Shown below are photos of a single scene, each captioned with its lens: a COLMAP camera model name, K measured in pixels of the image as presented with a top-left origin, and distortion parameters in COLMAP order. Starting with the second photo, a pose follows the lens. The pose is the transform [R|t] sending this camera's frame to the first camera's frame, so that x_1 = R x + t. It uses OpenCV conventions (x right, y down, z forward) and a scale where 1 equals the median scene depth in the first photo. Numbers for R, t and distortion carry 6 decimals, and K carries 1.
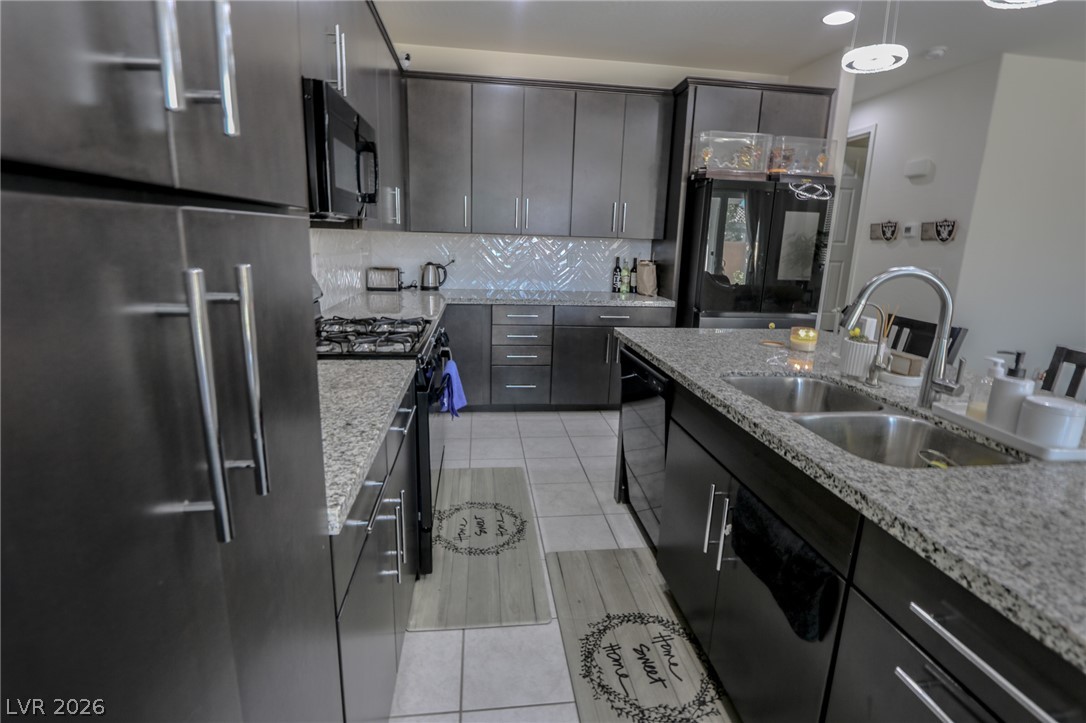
lens RADIAL K [[500.8, 0, 544.4], [0, 500.8, 344.1], [0, 0, 1]] dist [-0.013440, 0.001349]
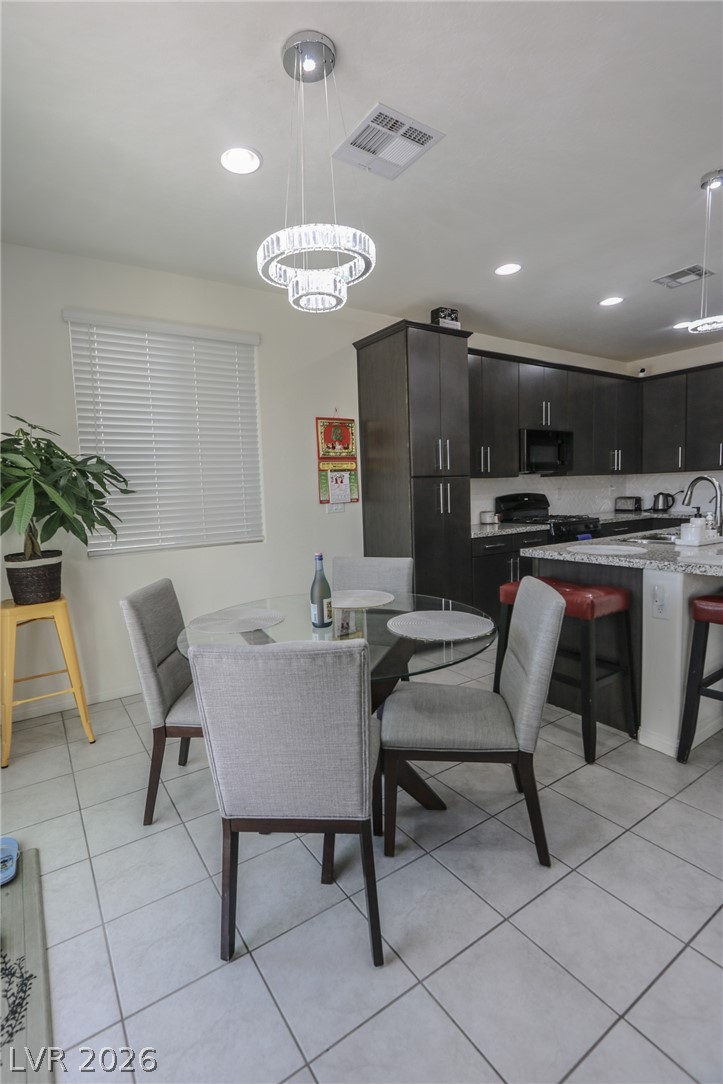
lens RADIAL K [[499.9, 0, 334.6], [0, 499.9, 534.5], [0, 0, 1]] dist [-0.013440, 0.001349]
pose [[0.421674, 0.030736, -0.906226, 0.719289], [-0.138377, 0.989900, -0.030814, 0.141037], [0.896127, 0.138395, 0.421668, -0.481860]]
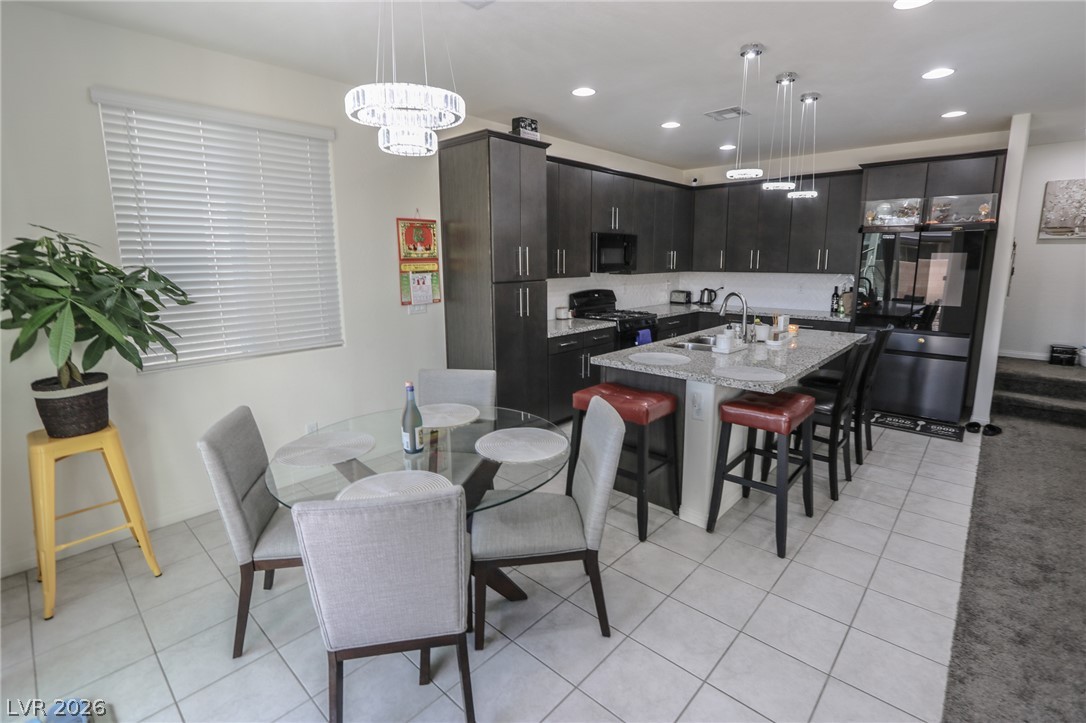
lens RADIAL K [[500.8, 0, 547.5], [0, 500.8, 341.0], [0, 0, 1]] dist [-0.013440, 0.001349]
pose [[0.647939, 0.091100, -0.756225, 0.748697], [-0.132476, 0.991169, 0.005896, 0.078416], [0.750084, 0.096361, 0.654285, -0.523467]]
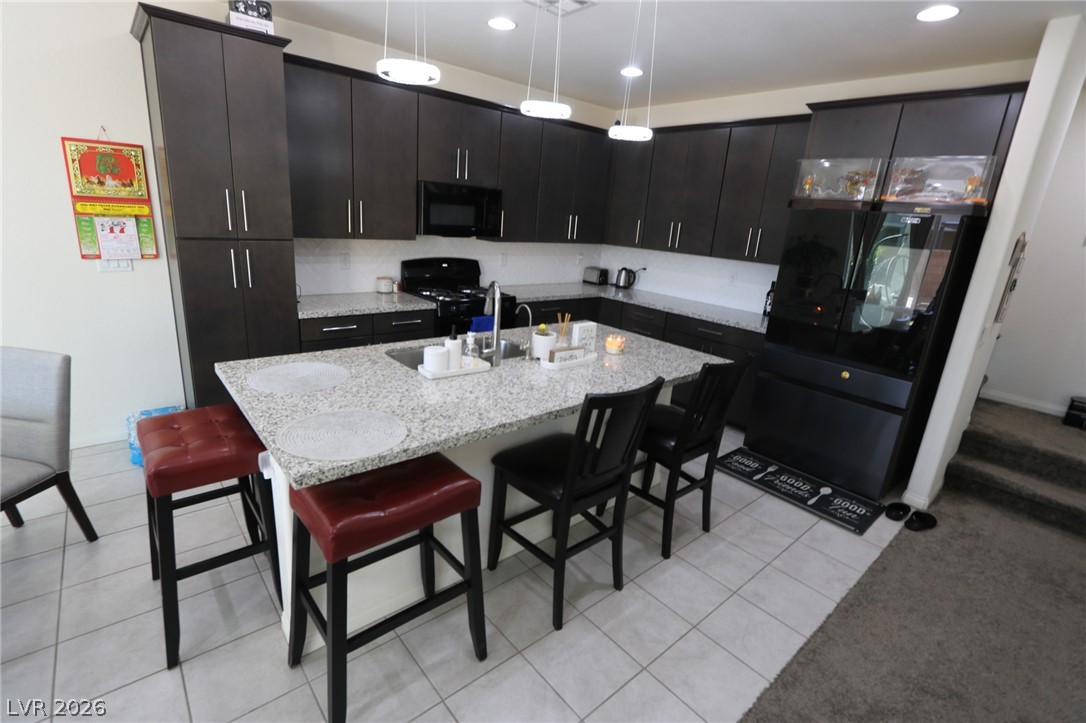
lens RADIAL K [[500.8, 0, 529.5], [0, 500.8, 355.9], [0, 0, 1]] dist [-0.013440, 0.001349]
pose [[0.542448, 0.235482, -0.806411, 0.796745], [-0.223379, 0.965785, 0.131761, -0.056698], [0.809847, 0.108662, 0.576490, 0.041556]]
